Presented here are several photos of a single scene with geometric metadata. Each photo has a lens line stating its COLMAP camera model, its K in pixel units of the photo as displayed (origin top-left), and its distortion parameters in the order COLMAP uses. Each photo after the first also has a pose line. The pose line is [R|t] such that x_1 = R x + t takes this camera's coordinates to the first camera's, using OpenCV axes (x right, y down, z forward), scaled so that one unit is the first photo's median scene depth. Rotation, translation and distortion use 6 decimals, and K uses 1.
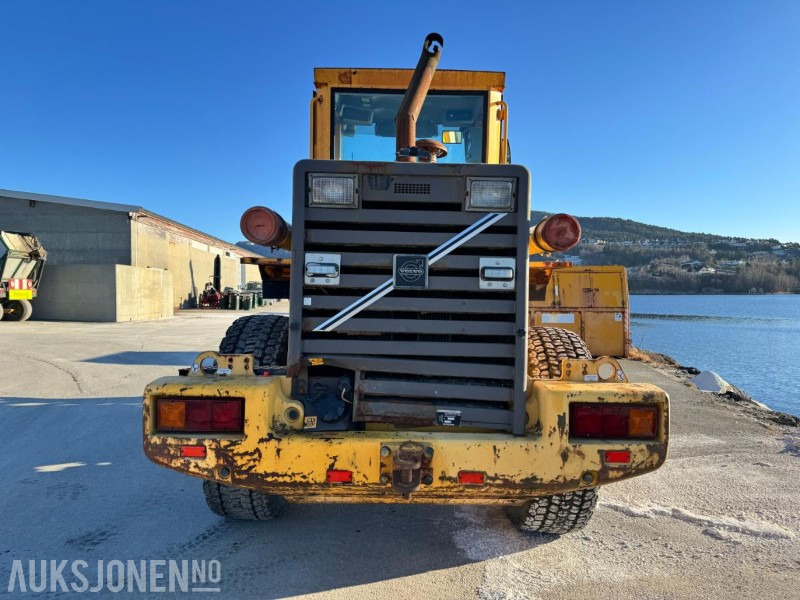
lens RADIAL K [[586.7, 0, 404.7], [0, 586.7, 299.5], [0, 0, 1]] dist [0.068344, -0.094392]
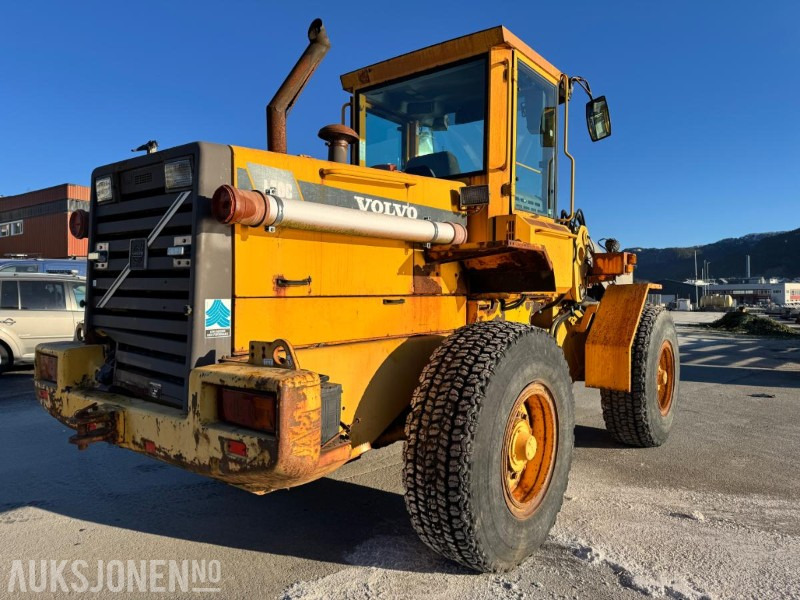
lens RADIAL K [[586.7, 0, 404.7], [0, 586.7, 299.5], [0, 0, 1]] dist [0.068344, -0.094392]
pose [[0.768053, -0.003423, -0.640377, 1.113632], [-0.008068, 0.999855, -0.015022, 0.051555], [0.640335, 0.016704, 0.767914, 0.463962]]
